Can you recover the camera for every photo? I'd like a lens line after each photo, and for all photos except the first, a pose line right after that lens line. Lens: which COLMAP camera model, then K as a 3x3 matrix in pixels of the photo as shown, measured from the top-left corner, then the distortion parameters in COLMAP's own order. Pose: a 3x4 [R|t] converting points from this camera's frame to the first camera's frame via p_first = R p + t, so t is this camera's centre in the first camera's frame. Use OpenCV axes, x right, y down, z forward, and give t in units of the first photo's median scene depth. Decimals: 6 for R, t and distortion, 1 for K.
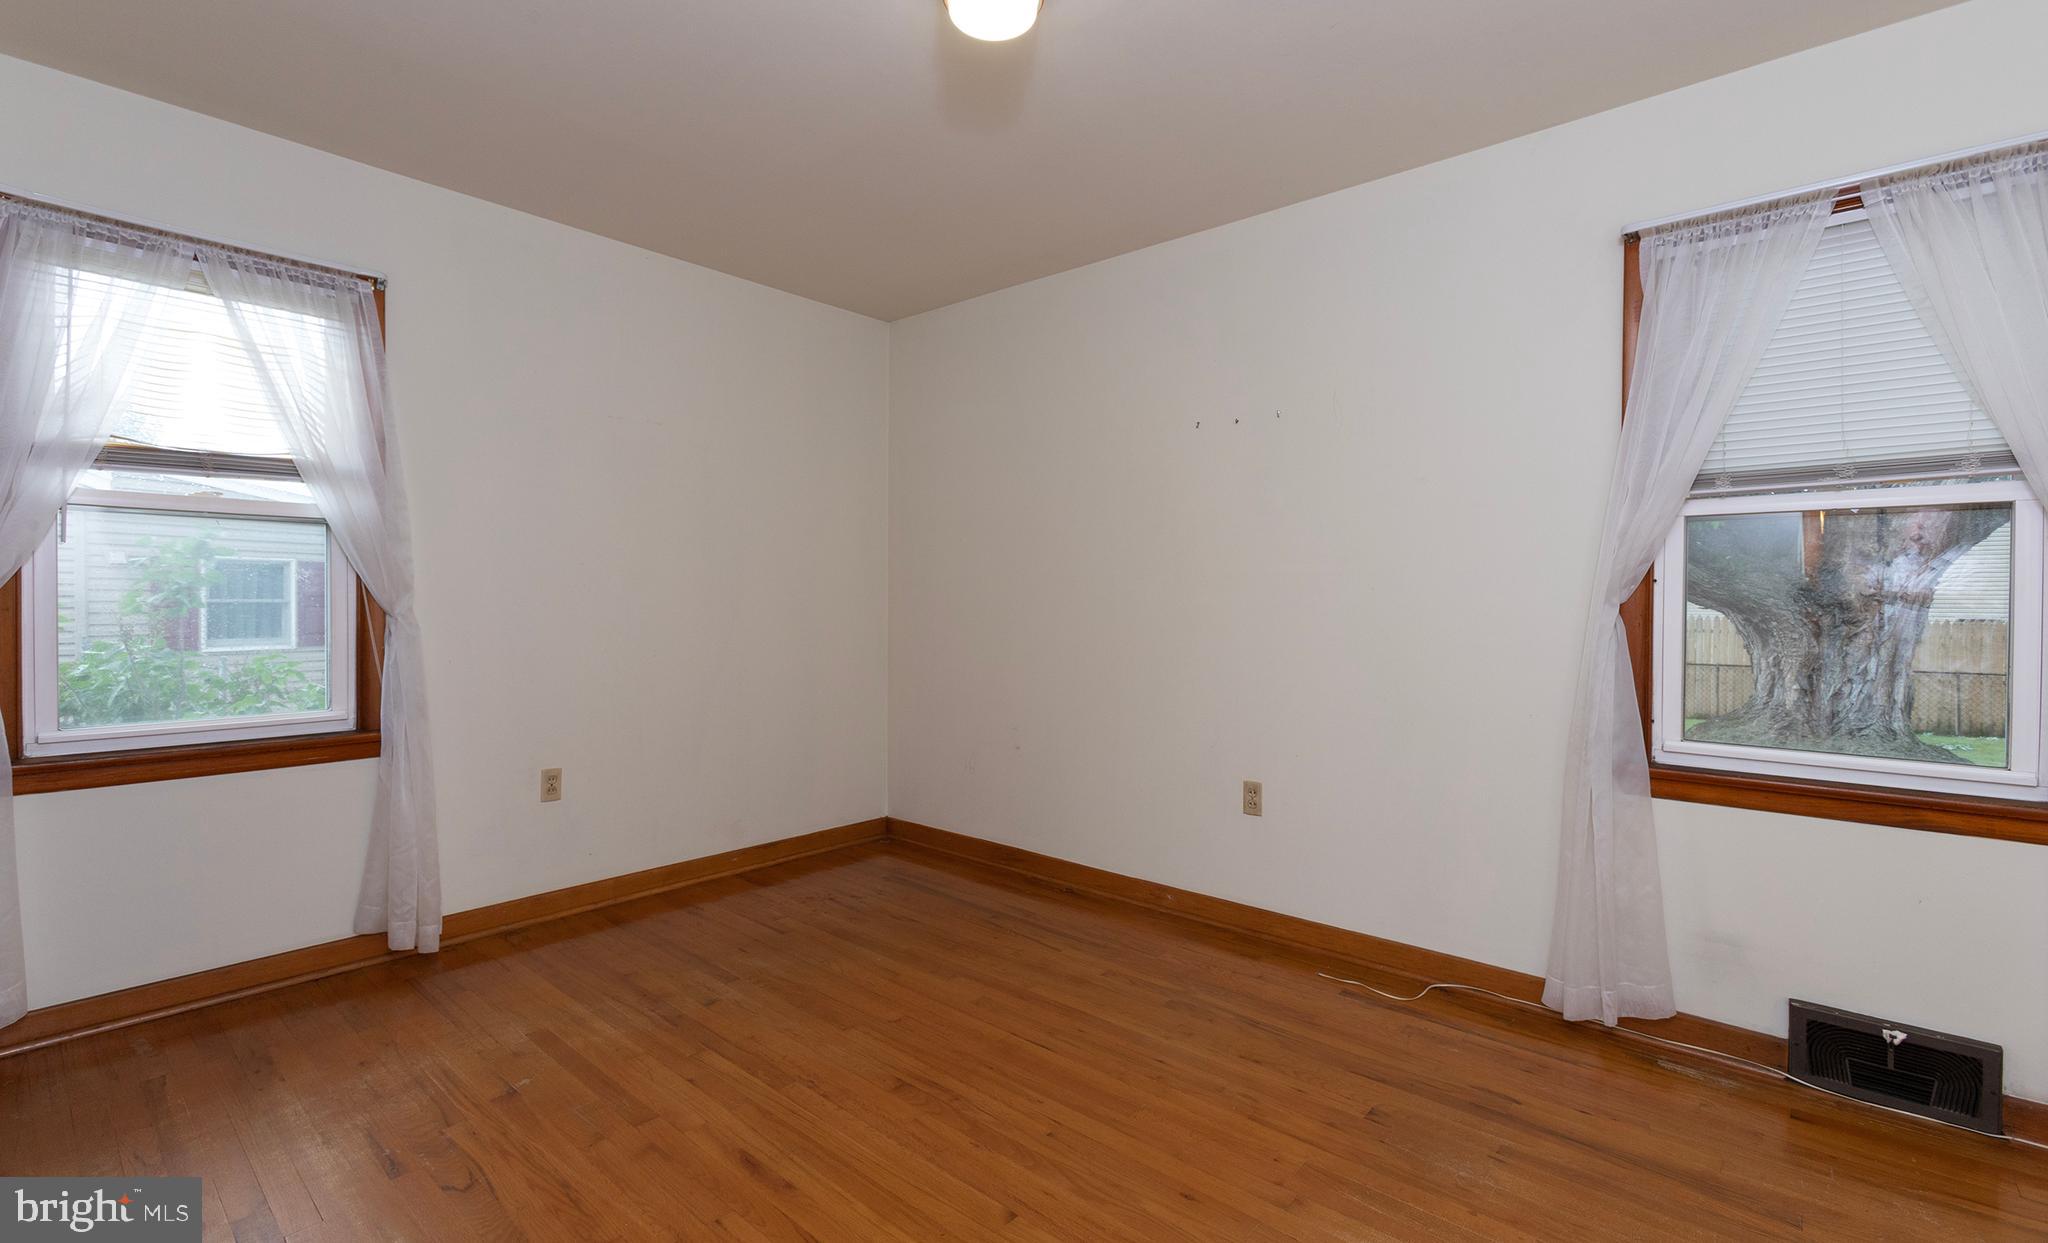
lens RADIAL K [[915.5, 0, 1021.2], [0, 915.5, 590.4], [0, 0, 1]] dist [-0.002039, -0.000102]
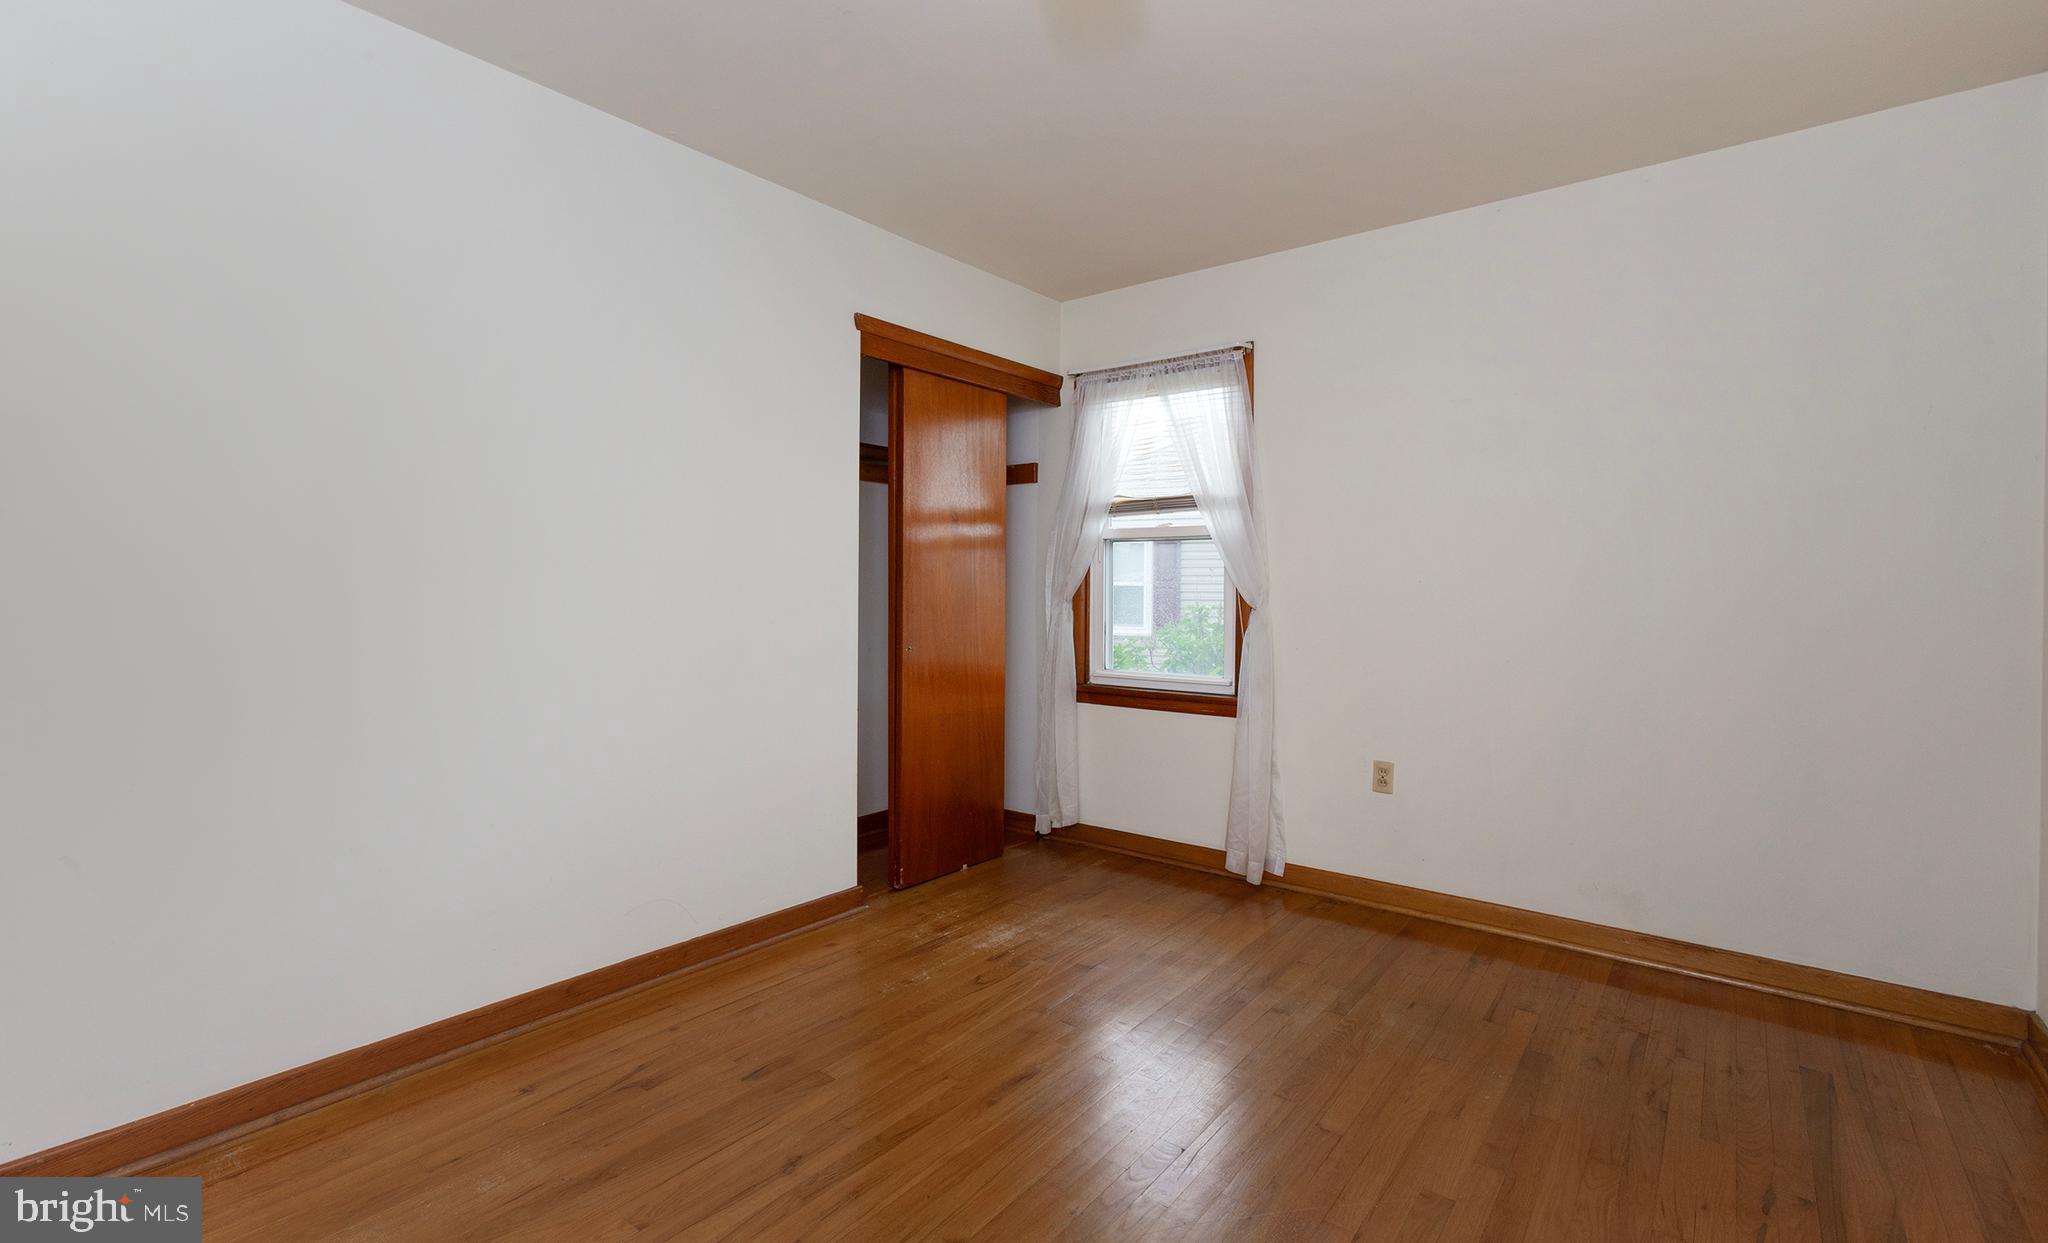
lens RADIAL K [[915.5, 0, 1021.2], [0, 915.5, 590.4], [0, 0, 1]] dist [-0.002039, -0.000102]
pose [[0.048936, -0.010066, -0.998751, 0.561987], [-0.003278, 0.999942, -0.010238, 0.017530], [0.998797, 0.003775, 0.048900, 0.623776]]
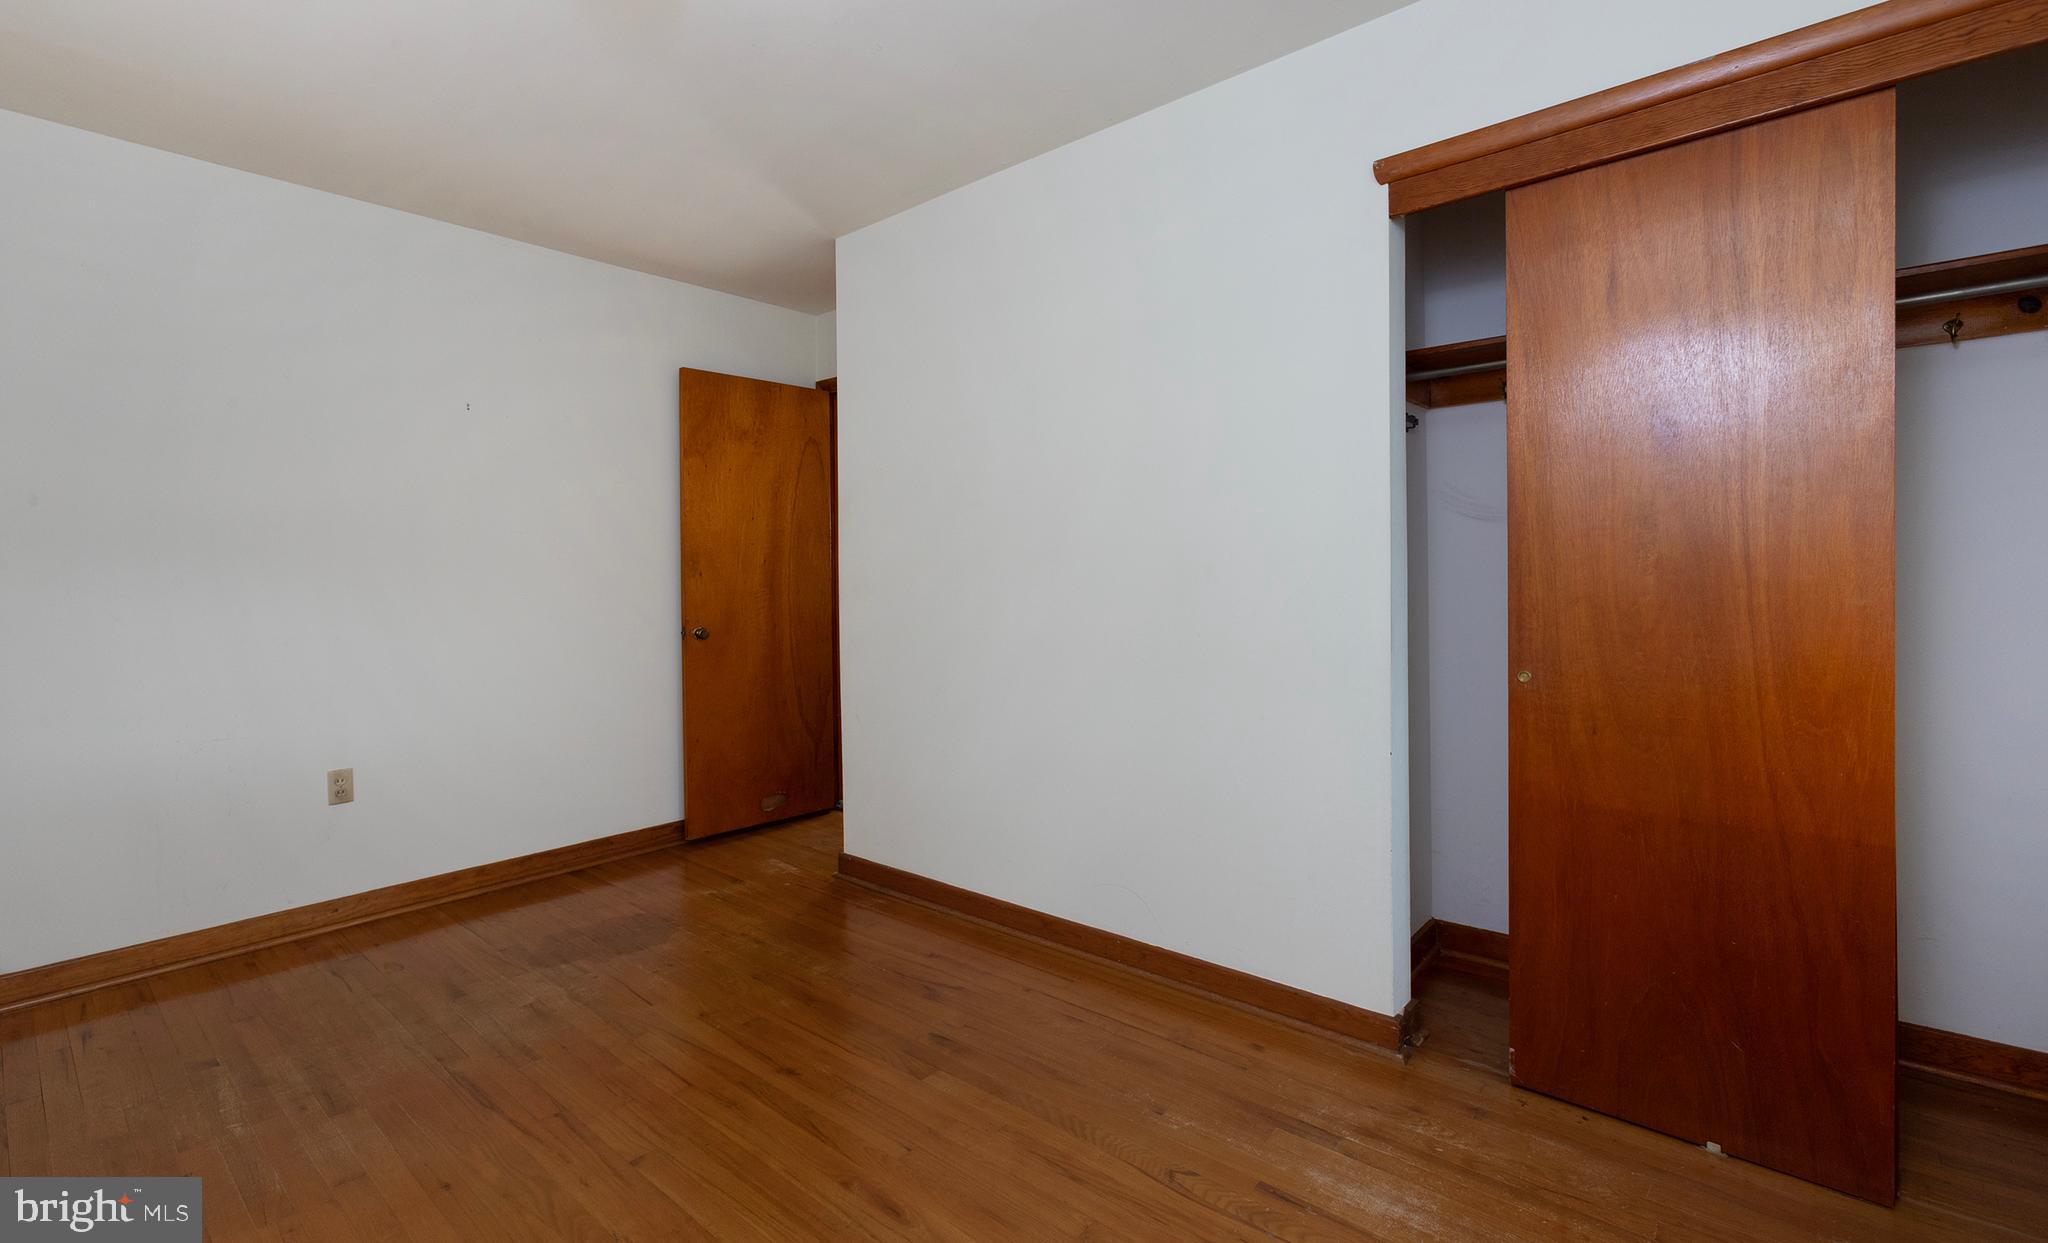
lens RADIAL K [[916.9, 0, 980.9], [0, 916.9, 591.7], [0, 0, 1]] dist [-0.000171, 0.000102]
pose [[-0.999770, 0.003153, 0.021200, -0.265141], [0.003359, 0.999947, 0.009713, 0.010718], [-0.021169, 0.009782, -0.999728, 1.244585]]
